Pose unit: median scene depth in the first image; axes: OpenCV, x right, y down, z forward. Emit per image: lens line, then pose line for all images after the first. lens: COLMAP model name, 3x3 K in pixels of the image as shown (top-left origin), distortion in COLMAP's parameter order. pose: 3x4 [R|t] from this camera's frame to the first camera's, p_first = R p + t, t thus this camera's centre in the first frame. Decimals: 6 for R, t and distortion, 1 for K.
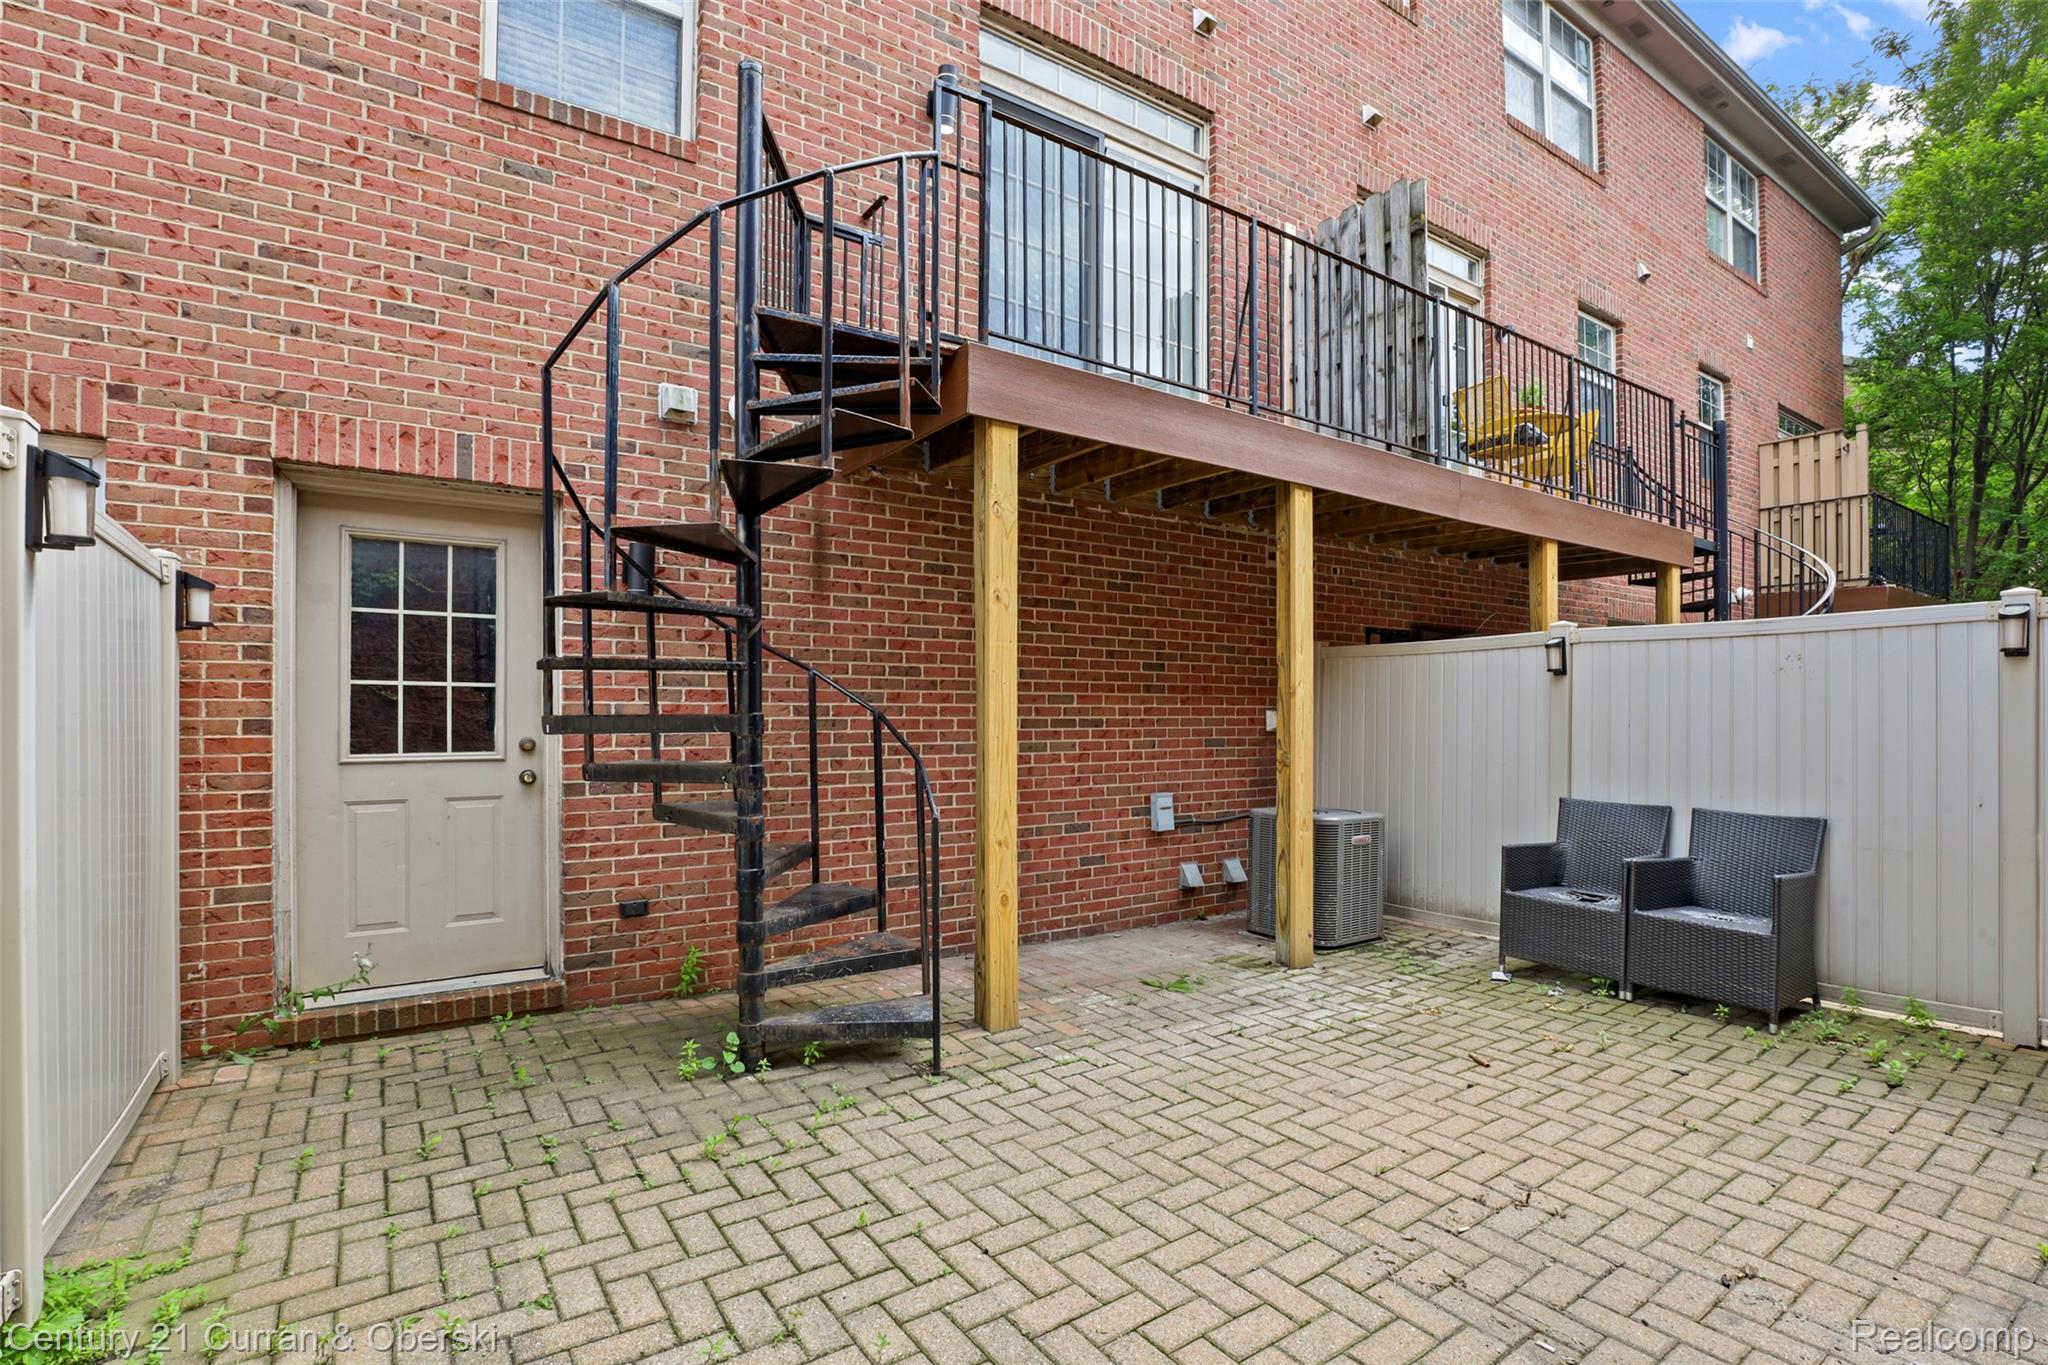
lens RADIAL K [[944.8, 0, 1032.2], [0, 944.8, 688.0], [0, 0, 1]] dist [-0.035572, 0.006630]
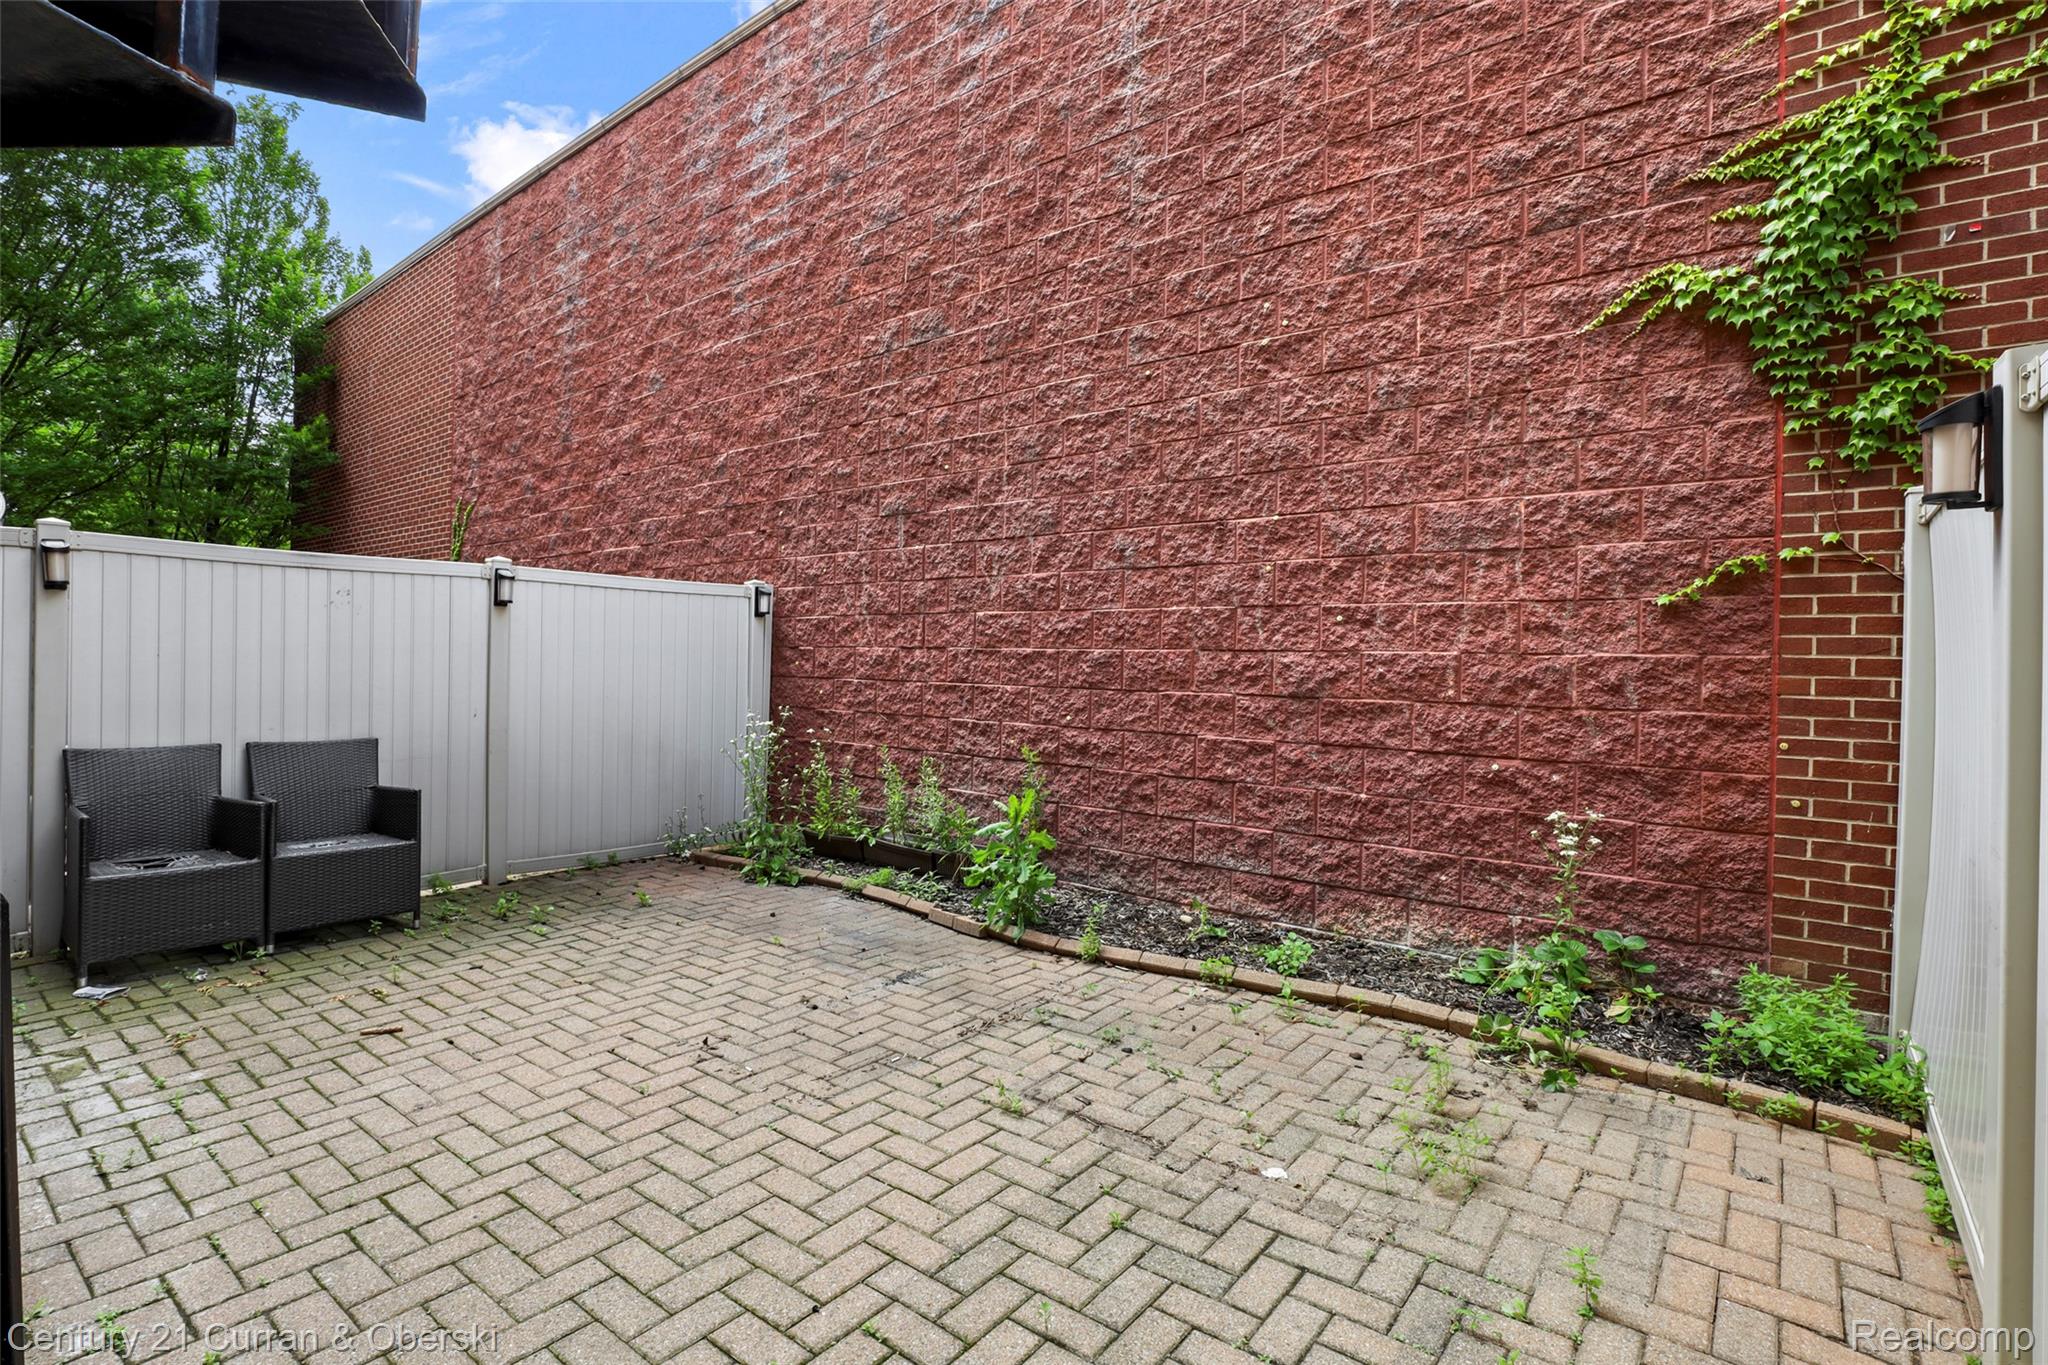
lens RADIAL K [[944.8, 0, 1032.2], [0, 944.8, 688.0], [0, 0, 1]] dist [-0.035572, 0.006630]
pose [[-0.276571, -0.036022, 0.960318, -0.511664], [-0.044000, 0.998724, 0.024790, 0.019902], [-0.959986, -0.035398, -0.277803, 0.631085]]
